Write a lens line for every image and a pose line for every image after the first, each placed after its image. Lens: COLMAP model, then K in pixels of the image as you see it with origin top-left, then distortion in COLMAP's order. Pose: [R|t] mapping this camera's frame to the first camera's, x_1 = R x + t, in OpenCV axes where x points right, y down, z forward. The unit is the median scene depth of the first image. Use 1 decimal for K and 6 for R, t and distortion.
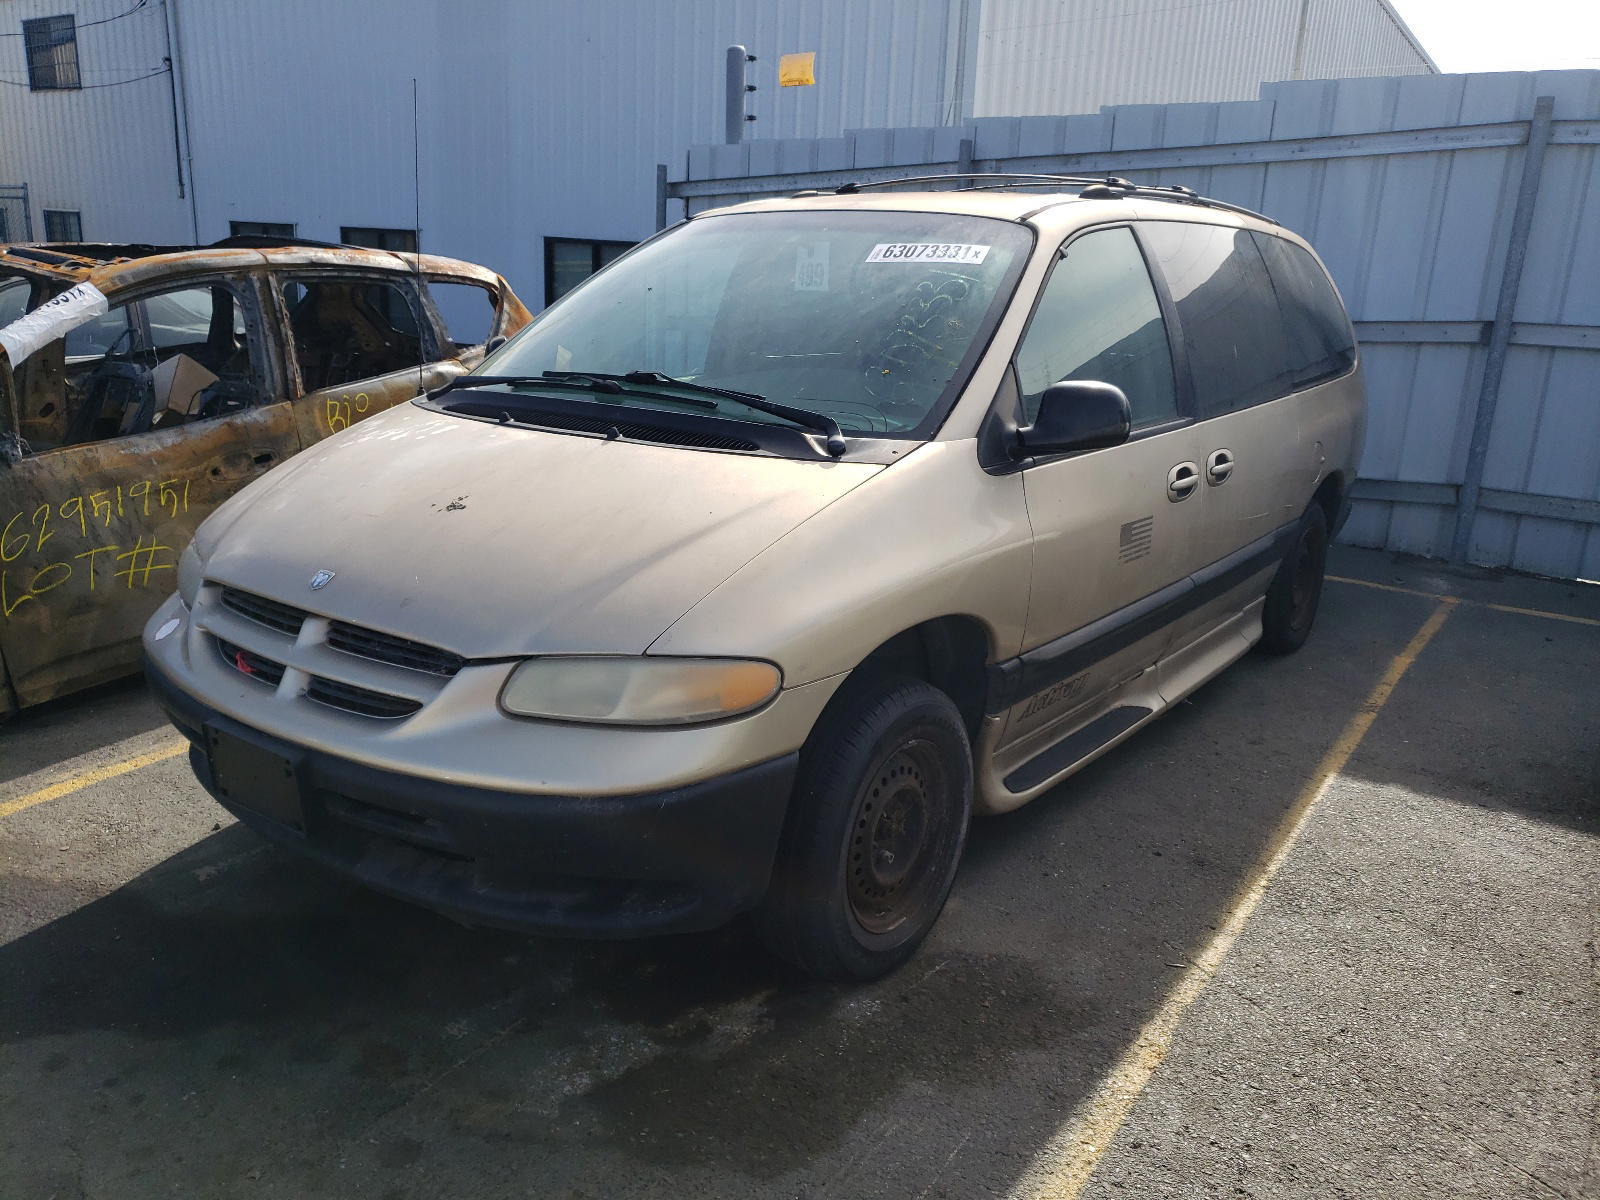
lens RADIAL K [[1242.6, 0, 805.8], [0, 1242.6, 606.0], [0, 0, 1]] dist [0.026789, -0.025865]
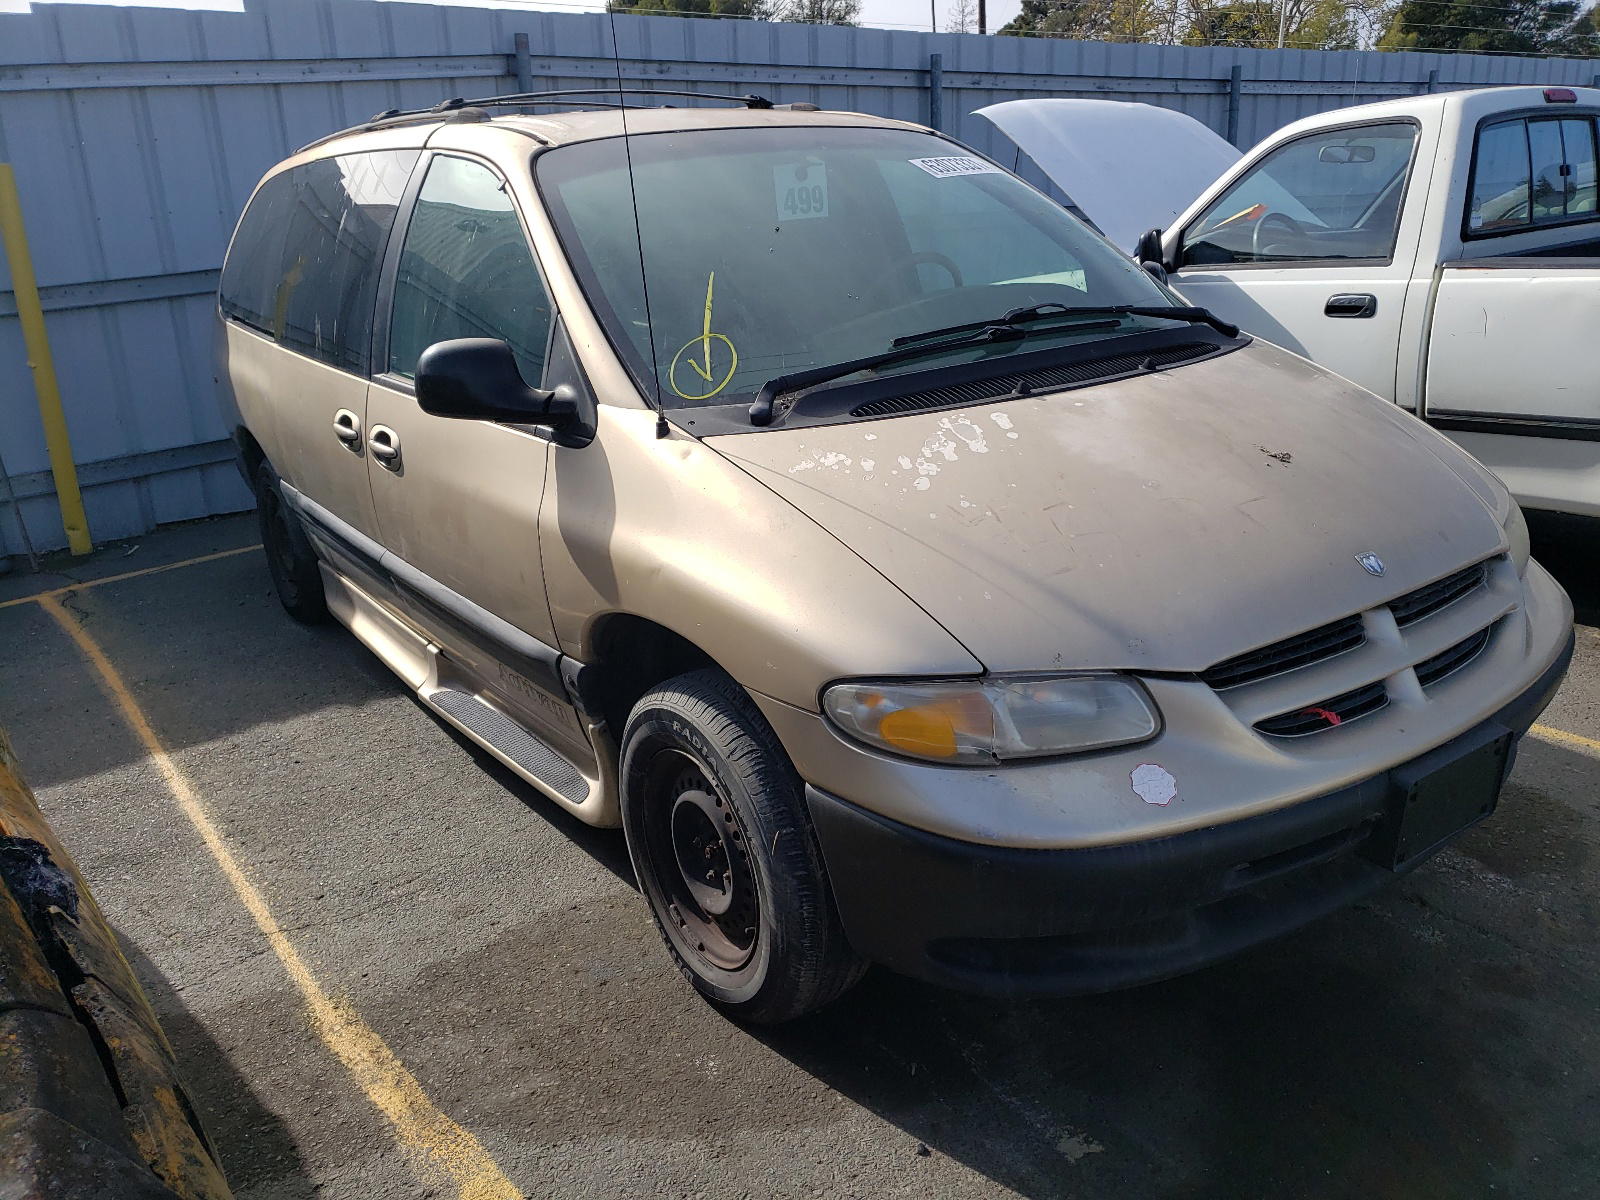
lens RADIAL K [[1242.6, 0, 804.0], [0, 1242.6, 598.5], [0, 0, 1]] dist [0.026789, -0.025865]
pose [[0.306598, -0.338935, 0.889449, -0.481533], [0.303164, 0.920561, 0.246289, -0.123070], [-0.902269, 0.194138, 0.384996, 0.392788]]
